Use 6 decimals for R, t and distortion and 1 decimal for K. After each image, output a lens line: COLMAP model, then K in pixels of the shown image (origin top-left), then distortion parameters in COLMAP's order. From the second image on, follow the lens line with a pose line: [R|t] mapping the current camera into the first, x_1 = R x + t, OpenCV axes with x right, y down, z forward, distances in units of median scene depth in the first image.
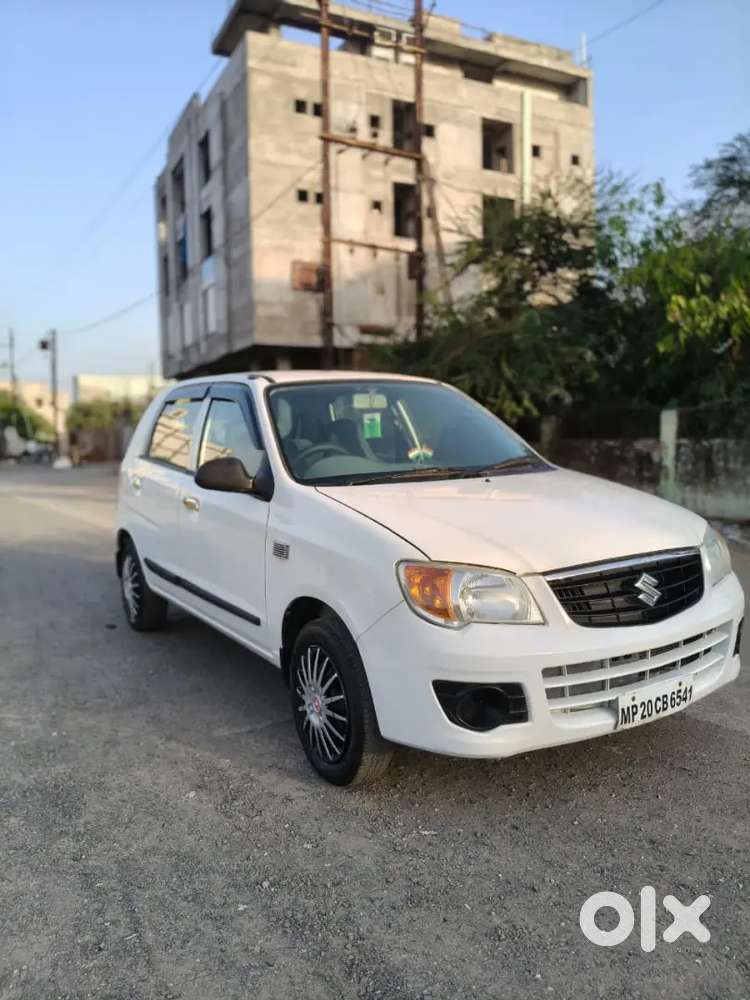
lens RADIAL K [[771.8, 0, 377.3], [0, 771.8, 521.9], [0, 0, 1]] dist [0.018516, -0.005985]
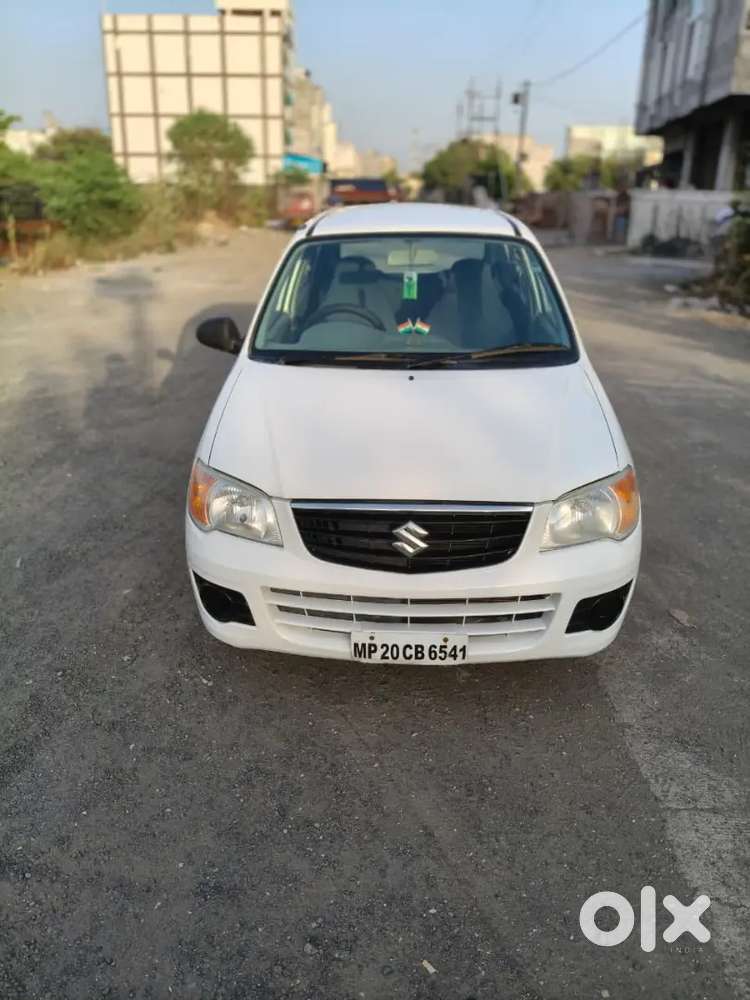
lens RADIAL K [[789.7, 0, 375.0], [0, 789.7, 500.0], [0, 0, 1]] dist [0.002193, -0.015285]
pose [[0.814577, 0.240573, -0.527815, 0.811902], [-0.093642, 0.952543, 0.289642, -0.234293], [0.572447, -0.186510, 0.798448, 0.210627]]
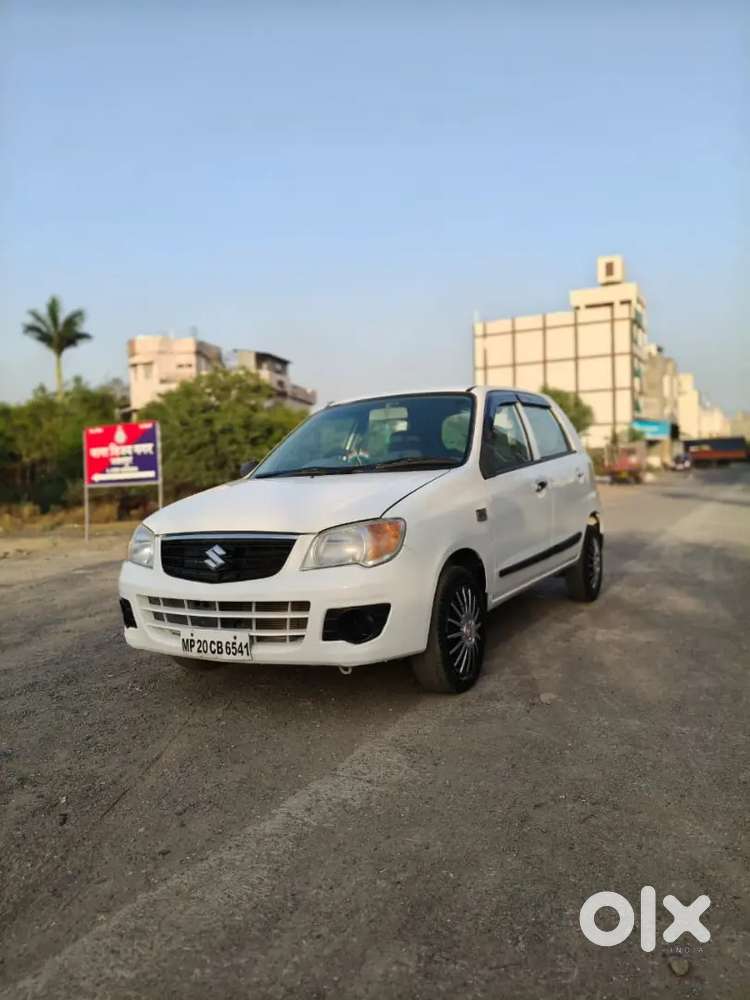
lens RADIAL K [[792.2, 0, 375.0], [0, 792.2, 500.0], [0, 0, 1]] dist [0.041177, -0.001242]
pose [[0.478639, 0.037549, -0.877209, 1.656003], [-0.071612, 0.997426, 0.003621, -0.034349], [0.875087, 0.061086, 0.480096, 0.582077]]
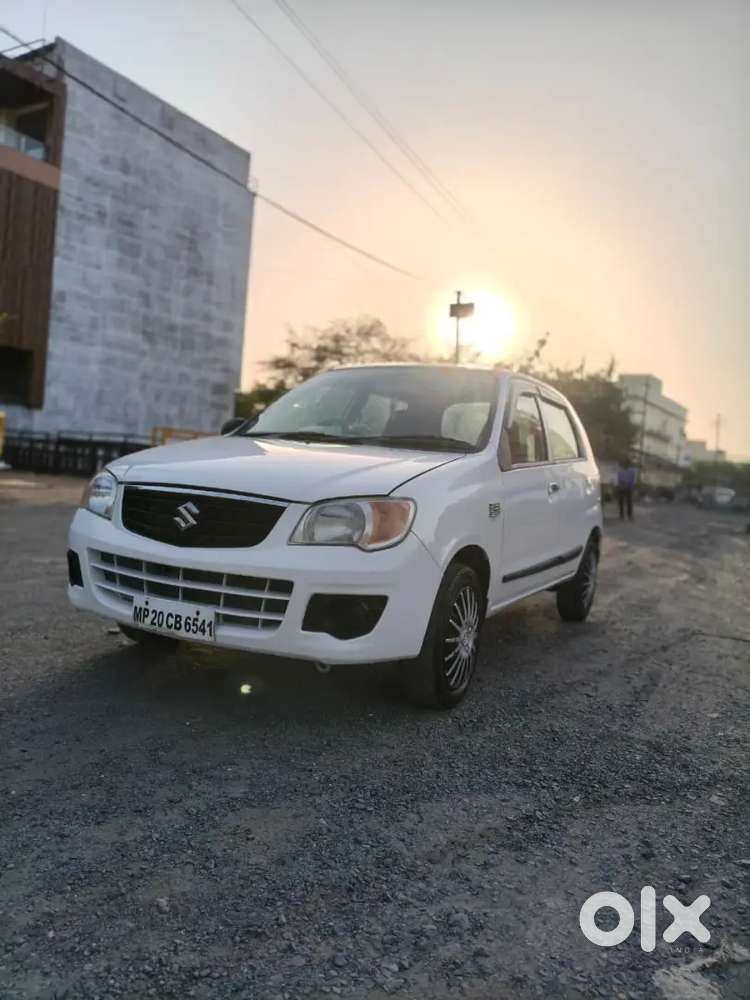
lens RADIAL K [[789.7, 0, 375.0], [0, 789.7, 500.0], [0, 0, 1]] dist [0.002193, -0.015285]
pose [[0.509409, 0.109902, -0.853478, 1.452532], [-0.204589, 0.978840, 0.003933, 0.004228], [0.835850, 0.172608, 0.521115, 0.628559]]
